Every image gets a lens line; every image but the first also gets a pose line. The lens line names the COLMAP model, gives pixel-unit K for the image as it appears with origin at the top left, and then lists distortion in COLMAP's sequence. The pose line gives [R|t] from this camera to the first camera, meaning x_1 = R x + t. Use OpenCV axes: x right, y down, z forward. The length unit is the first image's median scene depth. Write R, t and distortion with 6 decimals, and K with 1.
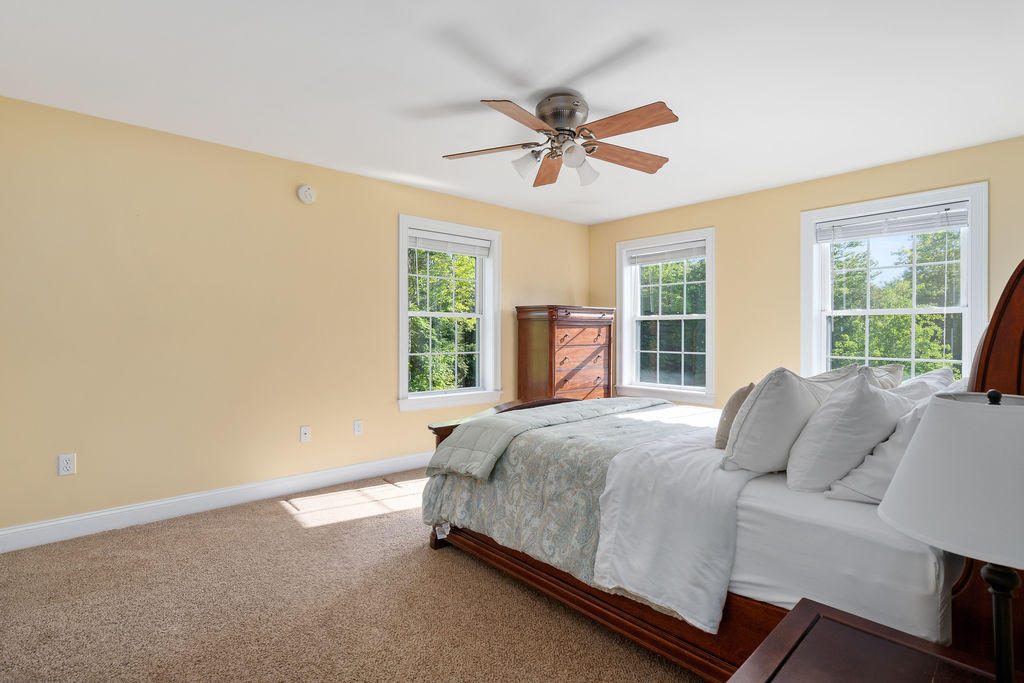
lens RADIAL K [[489.7, 0, 512.0], [0, 489.7, 341.5], [0, 0, 1]] dist [-0.000457, -0.000030]
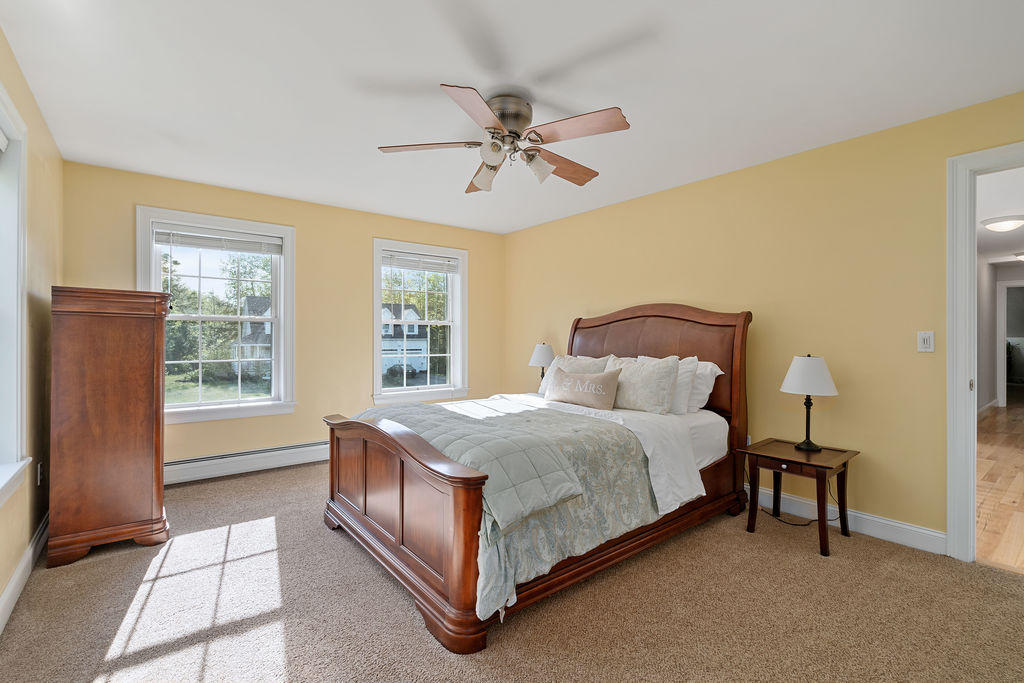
lens RADIAL K [[457.0, 0, 506.4], [0, 457.0, 339.6], [0, 0, 1]] dist [-0.000871, -0.000092]
pose [[0.080244, -0.003383, 0.996770, -0.828506], [0.013975, 0.999900, 0.002269, -0.015809], [-0.996677, 0.013748, 0.080283, 0.943293]]
